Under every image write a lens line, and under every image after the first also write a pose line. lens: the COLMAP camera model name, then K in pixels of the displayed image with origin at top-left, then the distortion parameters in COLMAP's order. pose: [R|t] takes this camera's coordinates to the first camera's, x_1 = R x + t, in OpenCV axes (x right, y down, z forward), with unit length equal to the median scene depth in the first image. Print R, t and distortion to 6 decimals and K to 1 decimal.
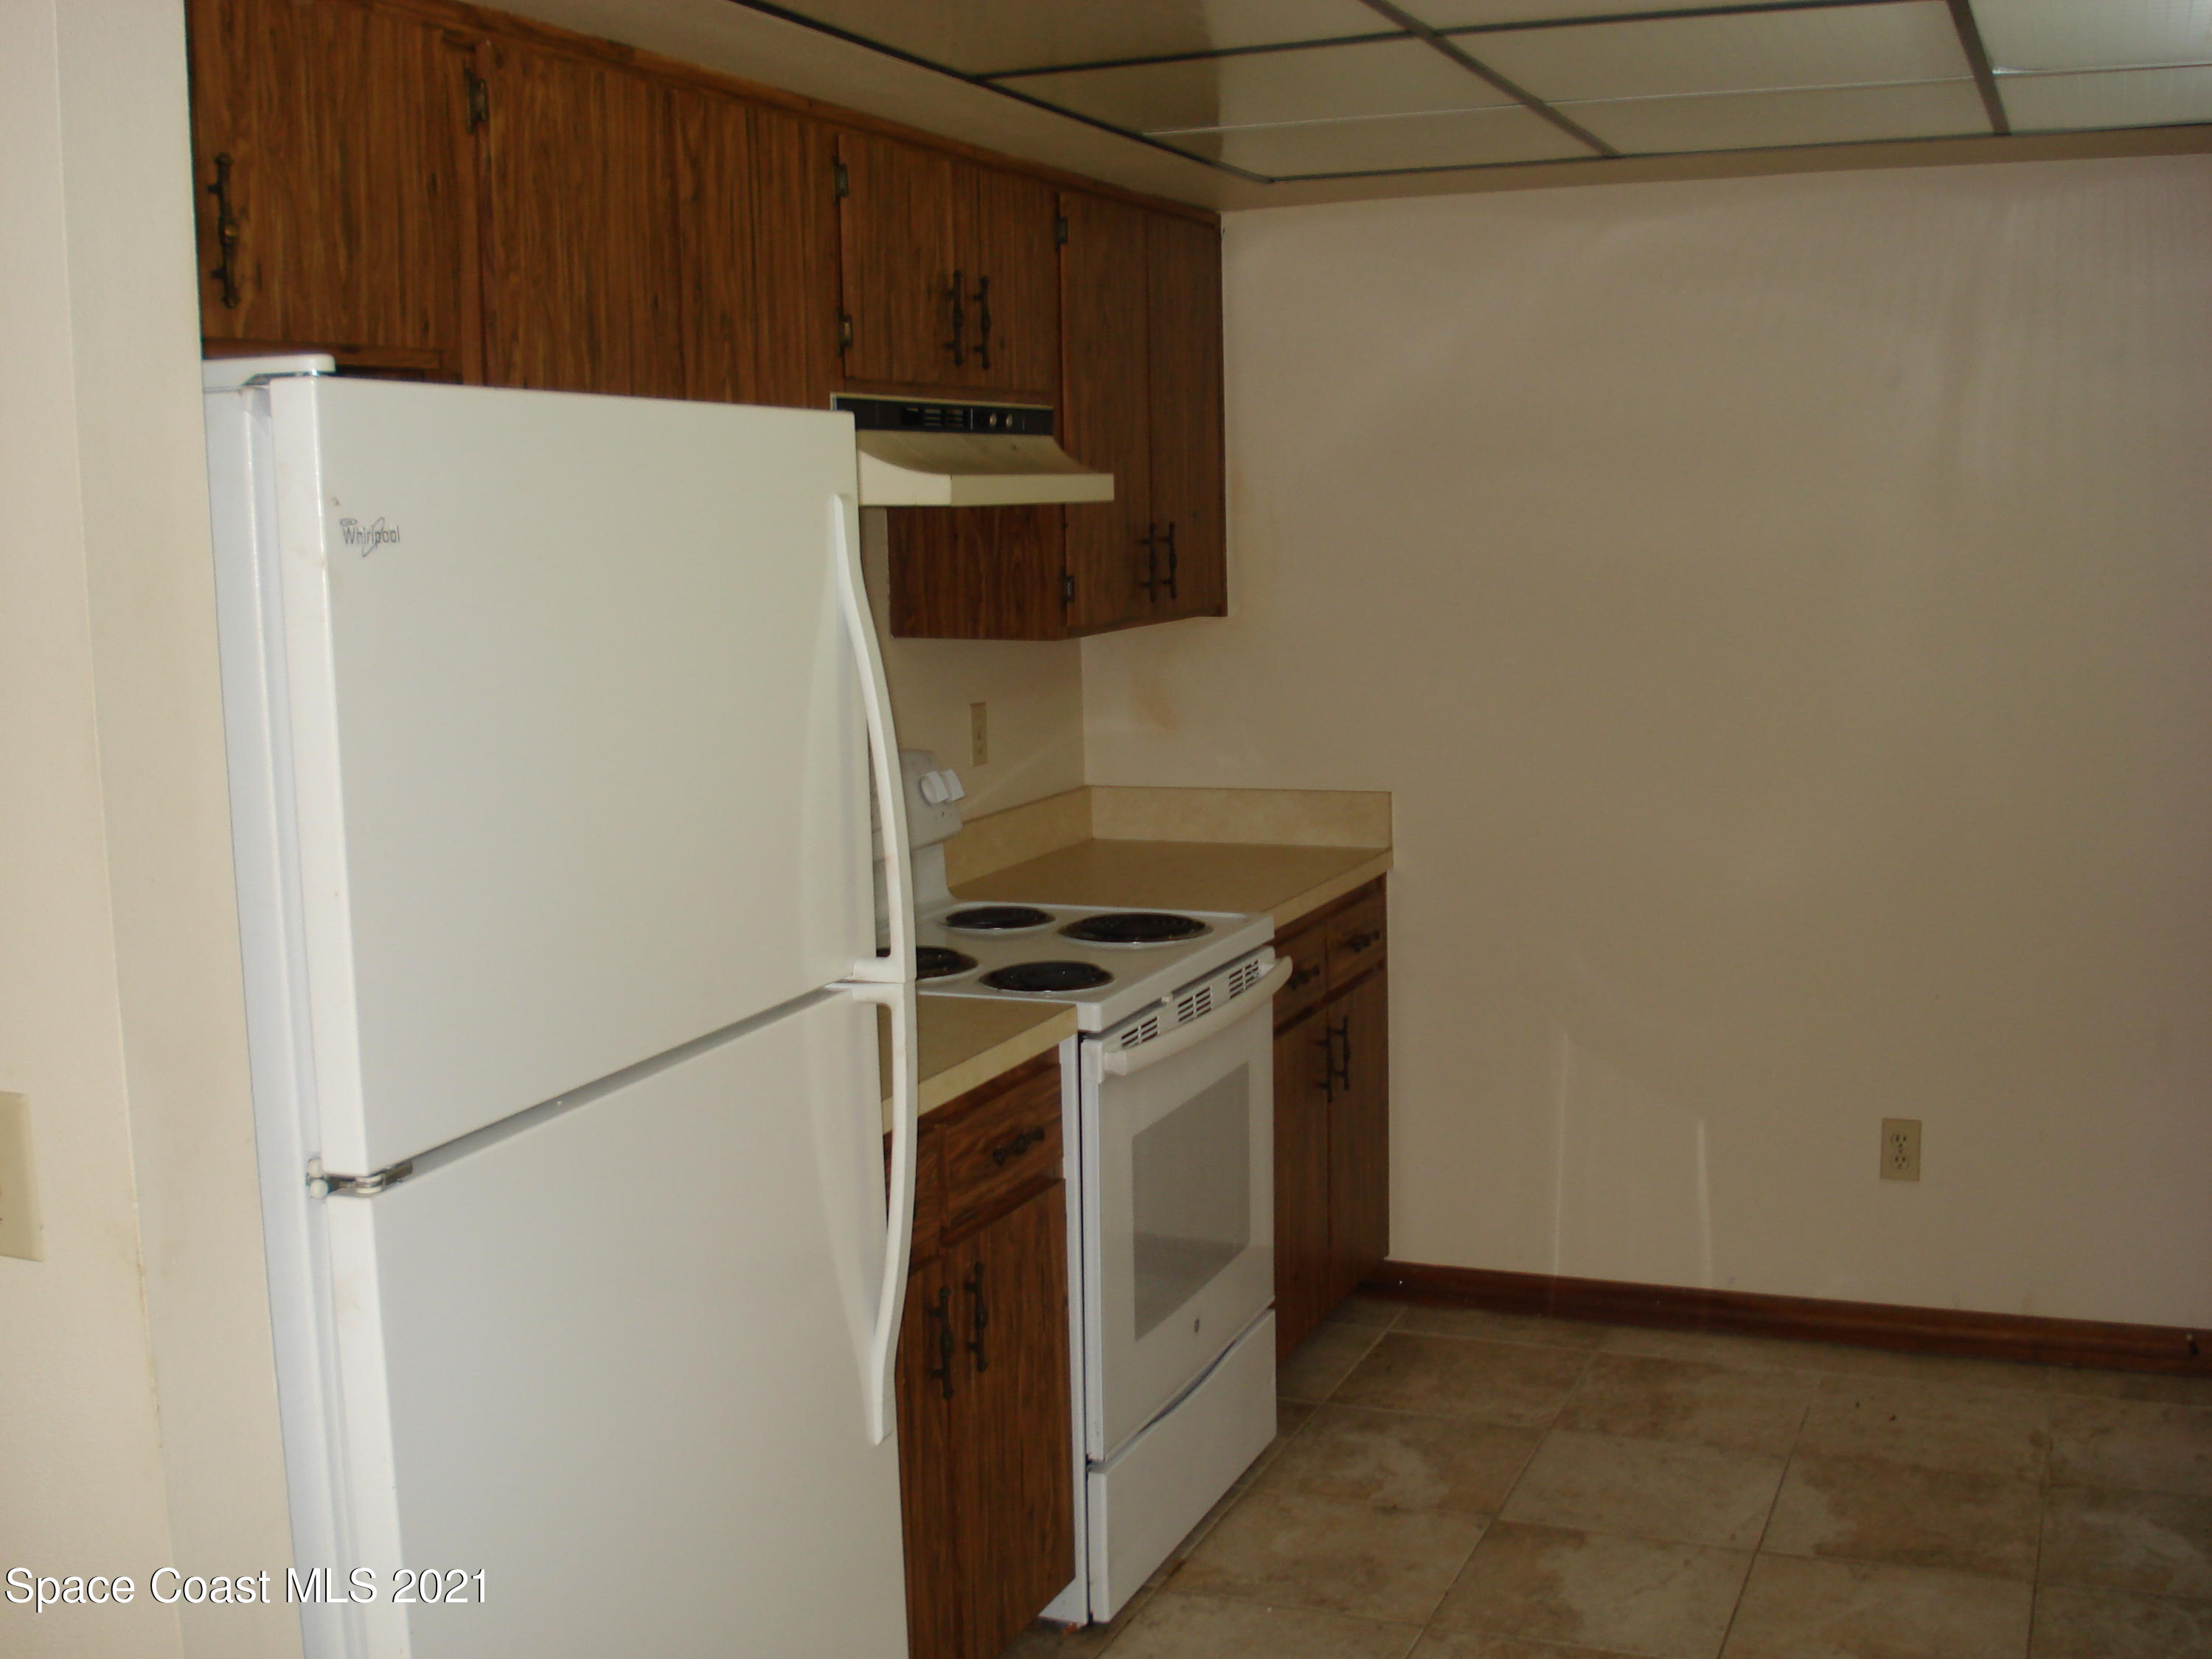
lens RADIAL K [[2507.9, 0, 1106.0], [0, 2507.9, 829.5], [0, 0, 1]] dist [-0.006689, -0.192567]
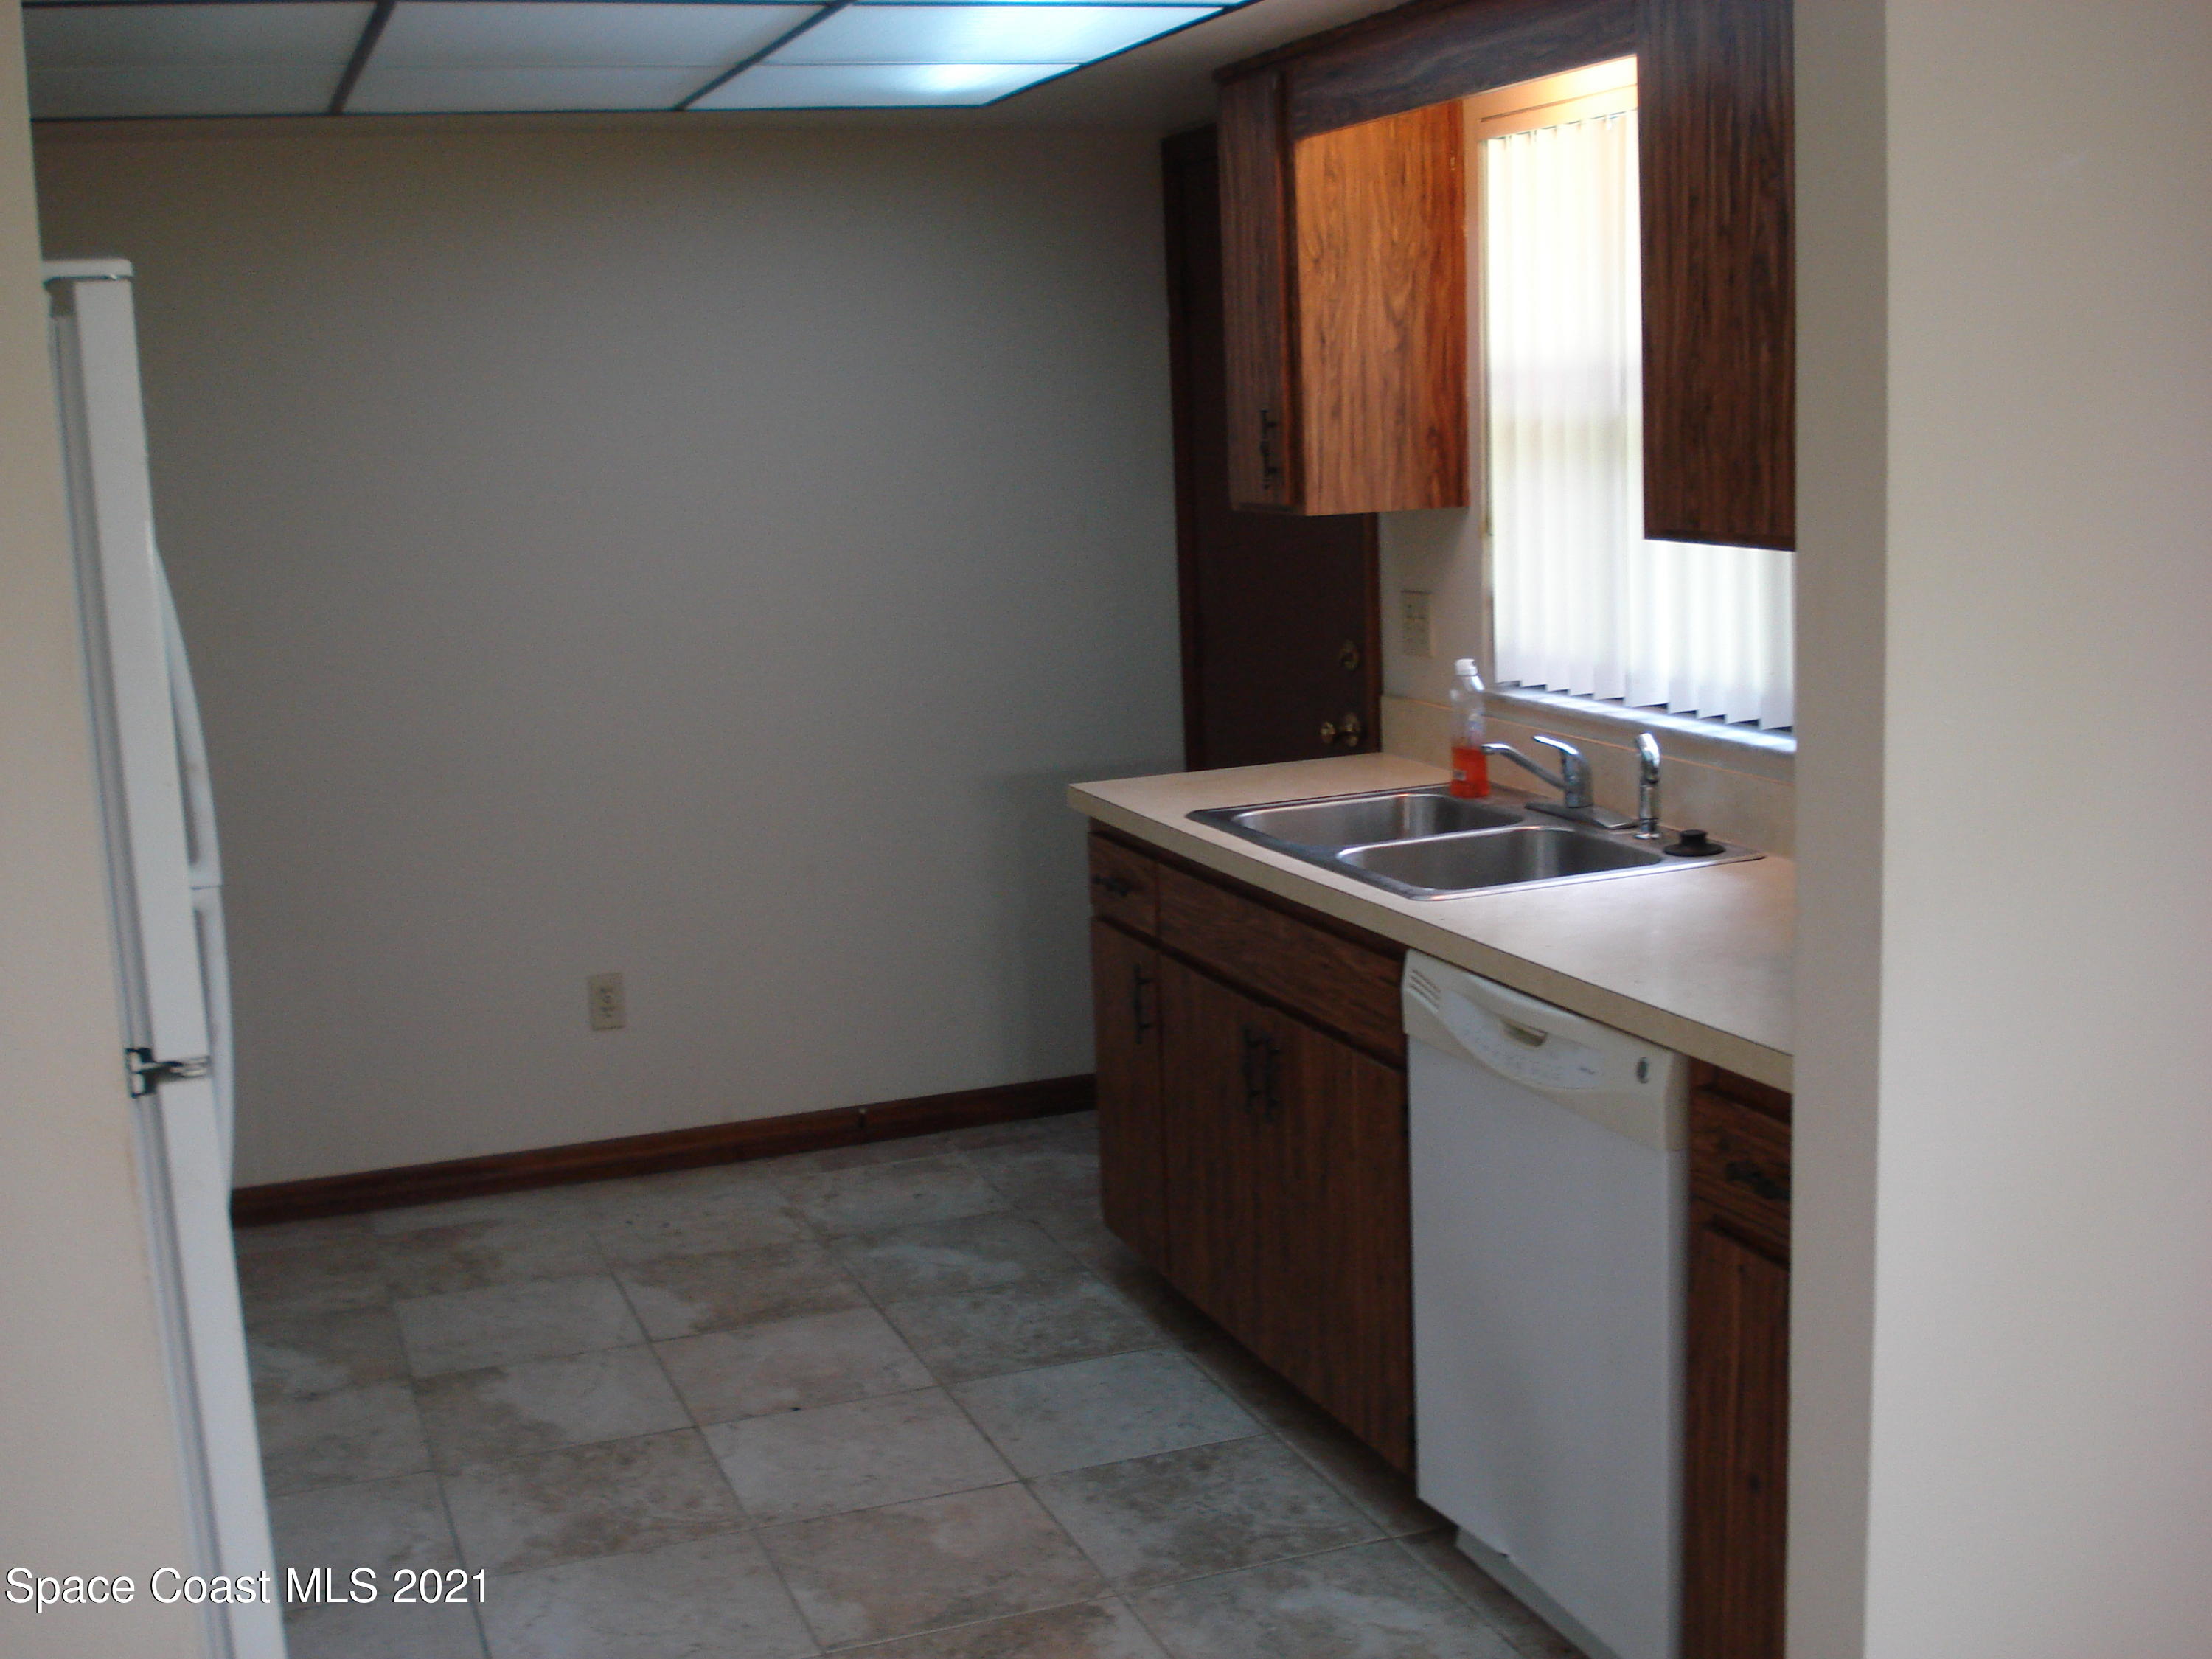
lens RADIAL K [[2507.9, 0, 1106.0], [0, 2507.9, 829.5], [0, 0, 1]] dist [-0.006689, -0.192567]
pose [[0.746001, -0.114892, 0.655959, -0.296057], [0.103203, 0.993051, 0.056565, 0.011050], [-0.657899, 0.025499, 0.752674, -0.011561]]
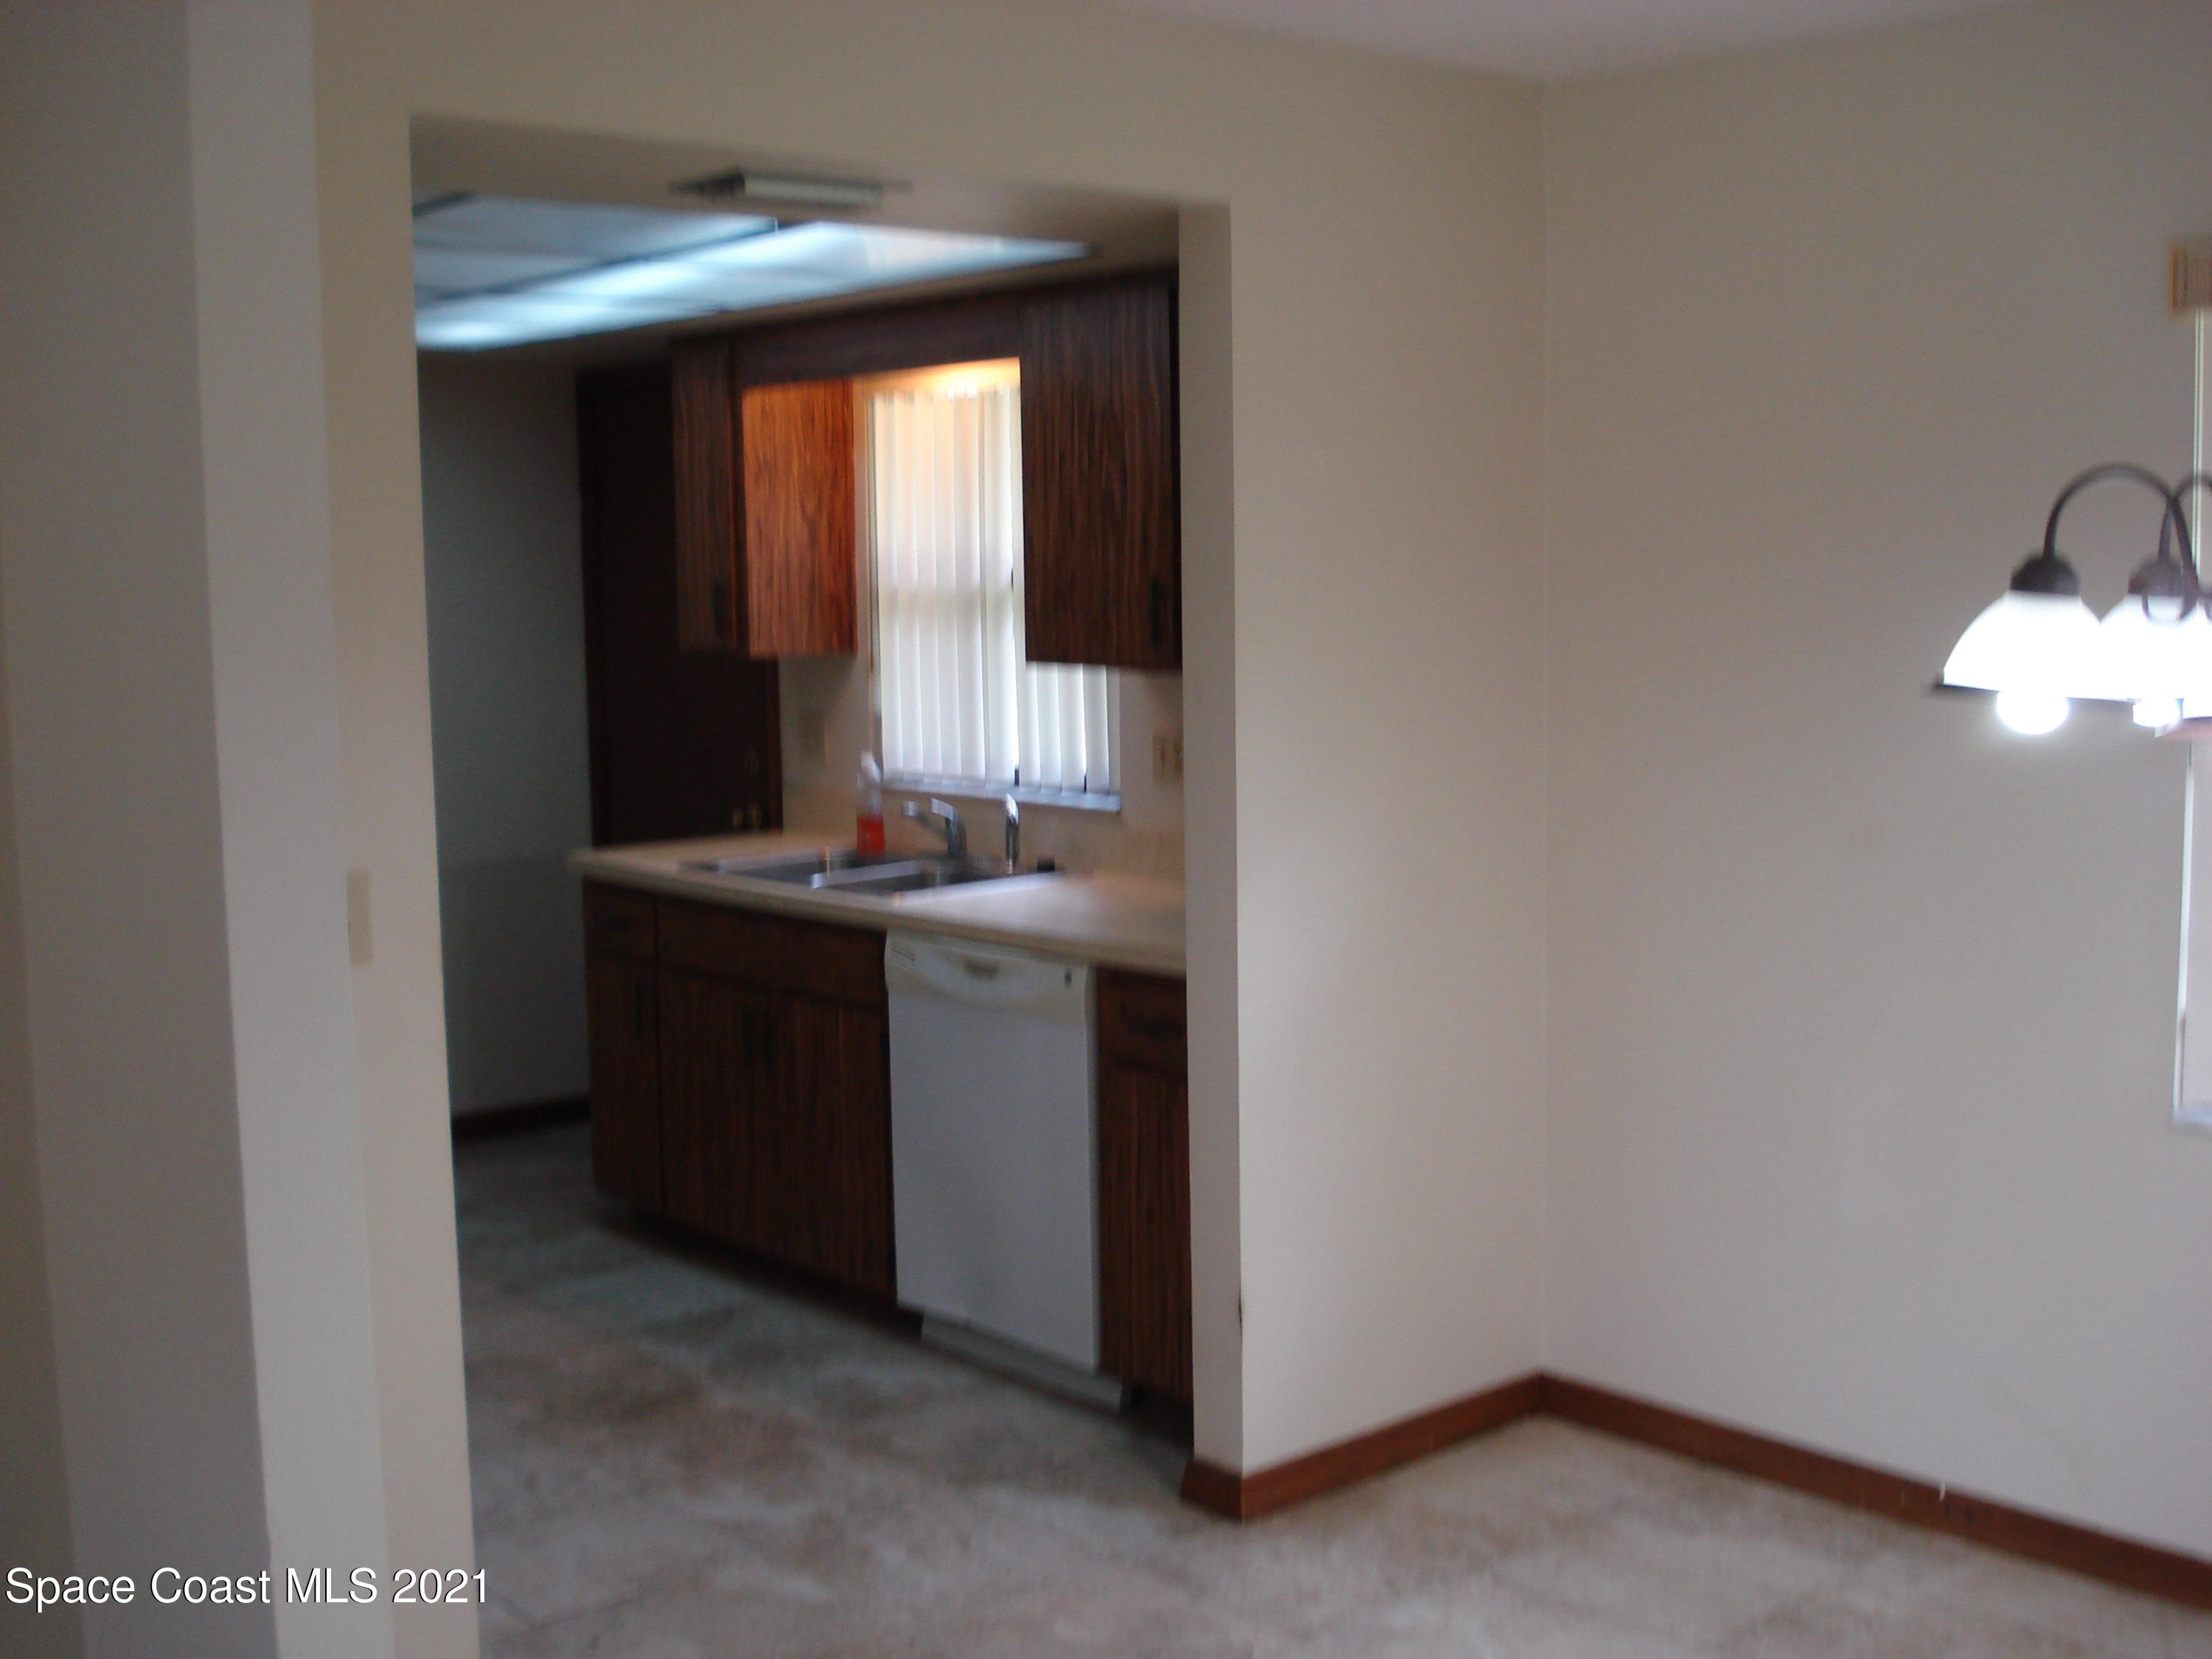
lens RADIAL K [[2507.9, 0, 1106.0], [0, 2507.9, 829.5], [0, 0, 1]] dist [-0.006689, -0.192567]
pose [[0.464585, -0.069272, 0.882815, -0.727863], [0.109365, 0.993792, 0.020426, 0.041688], [-0.878749, 0.087060, 0.469277, -0.141464]]
